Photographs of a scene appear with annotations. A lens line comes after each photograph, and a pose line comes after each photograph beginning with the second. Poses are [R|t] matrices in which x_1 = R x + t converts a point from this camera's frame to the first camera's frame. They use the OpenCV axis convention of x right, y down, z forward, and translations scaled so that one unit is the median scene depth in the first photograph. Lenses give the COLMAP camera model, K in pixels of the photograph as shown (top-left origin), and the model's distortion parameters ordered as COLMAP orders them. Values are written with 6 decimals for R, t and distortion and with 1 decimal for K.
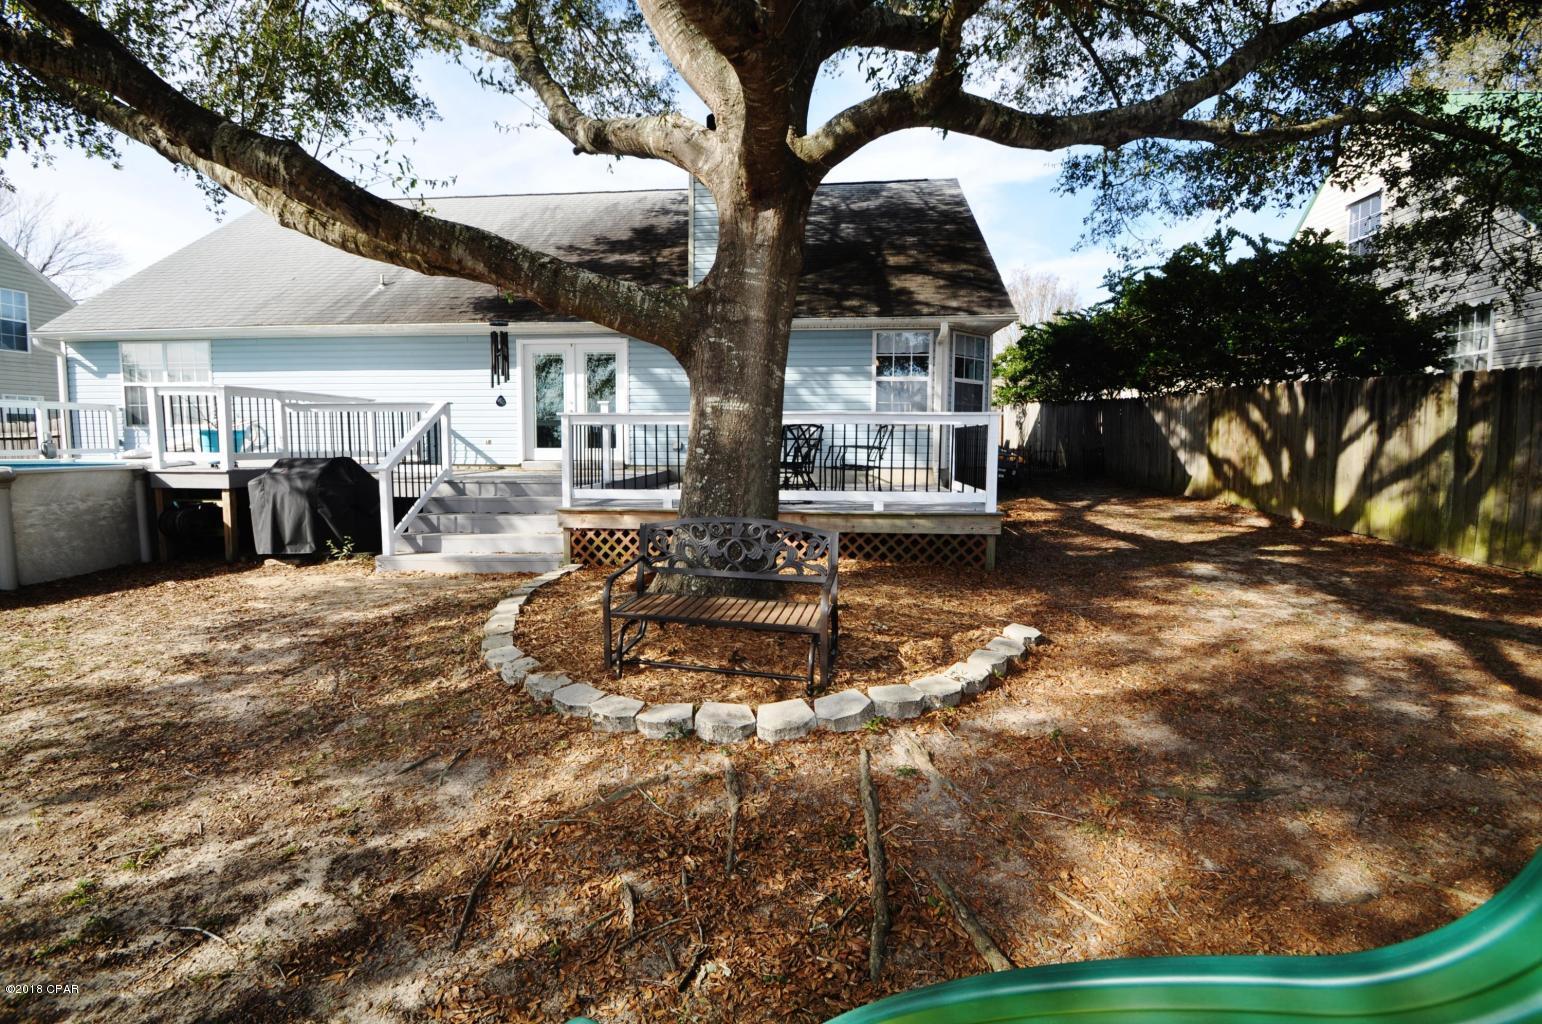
lens RADIAL K [[681.7, 0, 773.8], [0, 681.7, 505.3], [0, 0, 1]] dist [-0.004874, -0.005043]
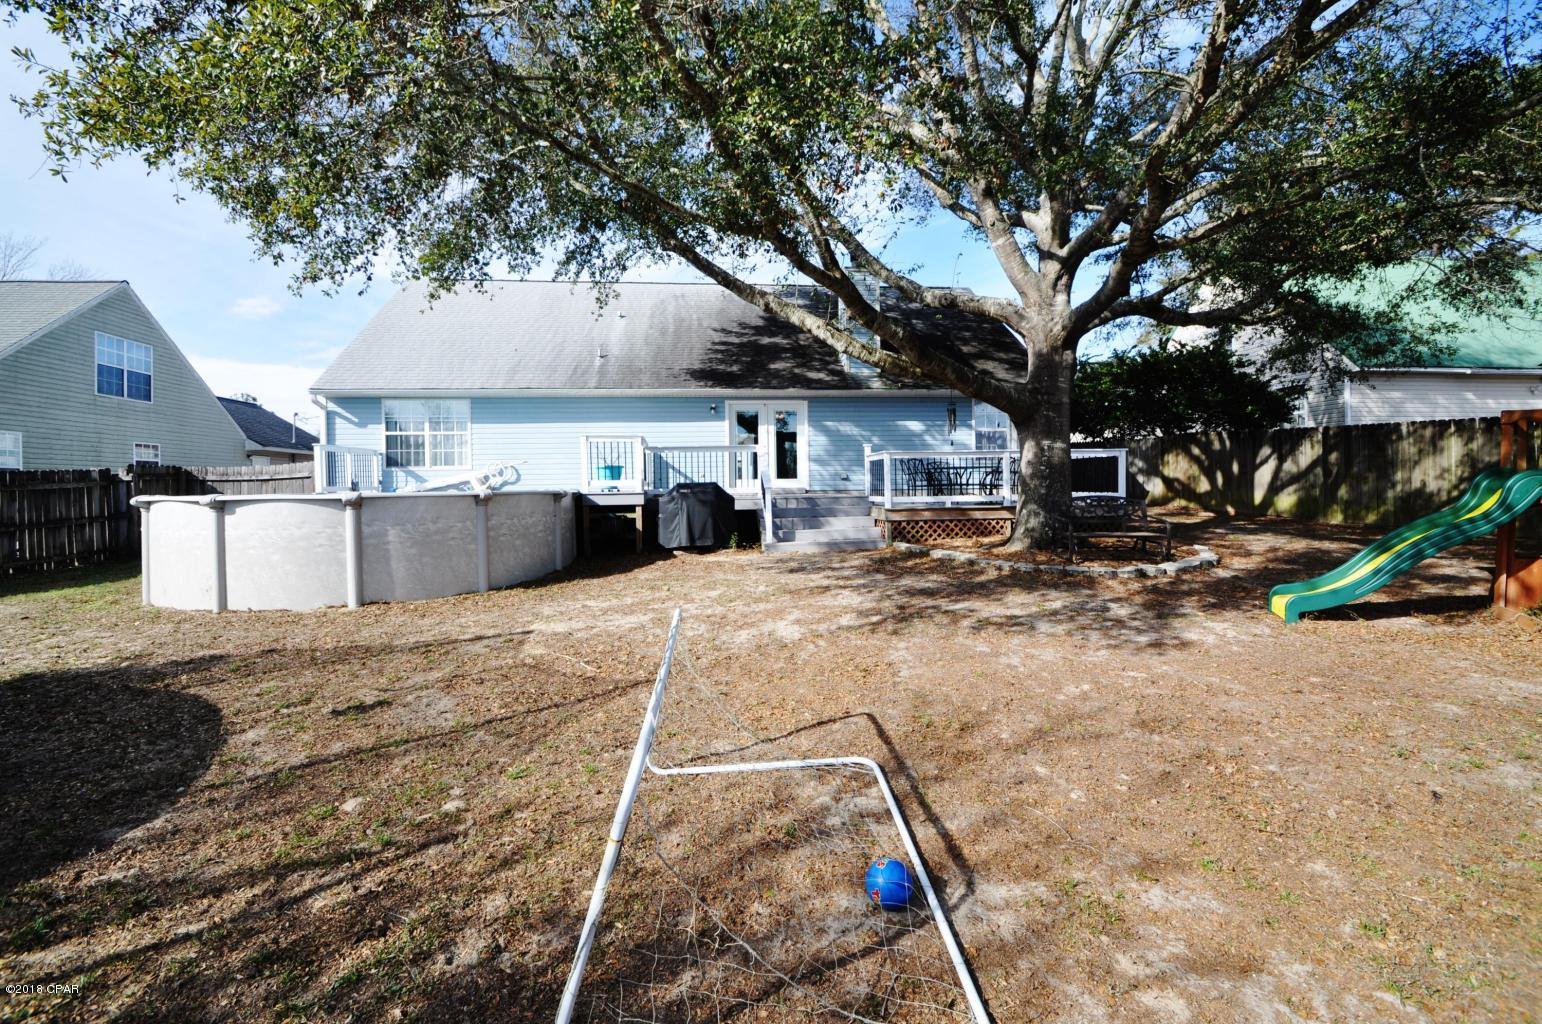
lens RADIAL K [[681.7, 0, 770.7], [0, 681.7, 511.8], [0, 0, 1]] dist [-0.004874, -0.005043]
pose [[0.976420, -0.026607, 0.214236, -0.789954], [0.038758, 0.997857, -0.052721, 0.073864], [-0.212374, 0.059781, 0.975358, -0.460089]]
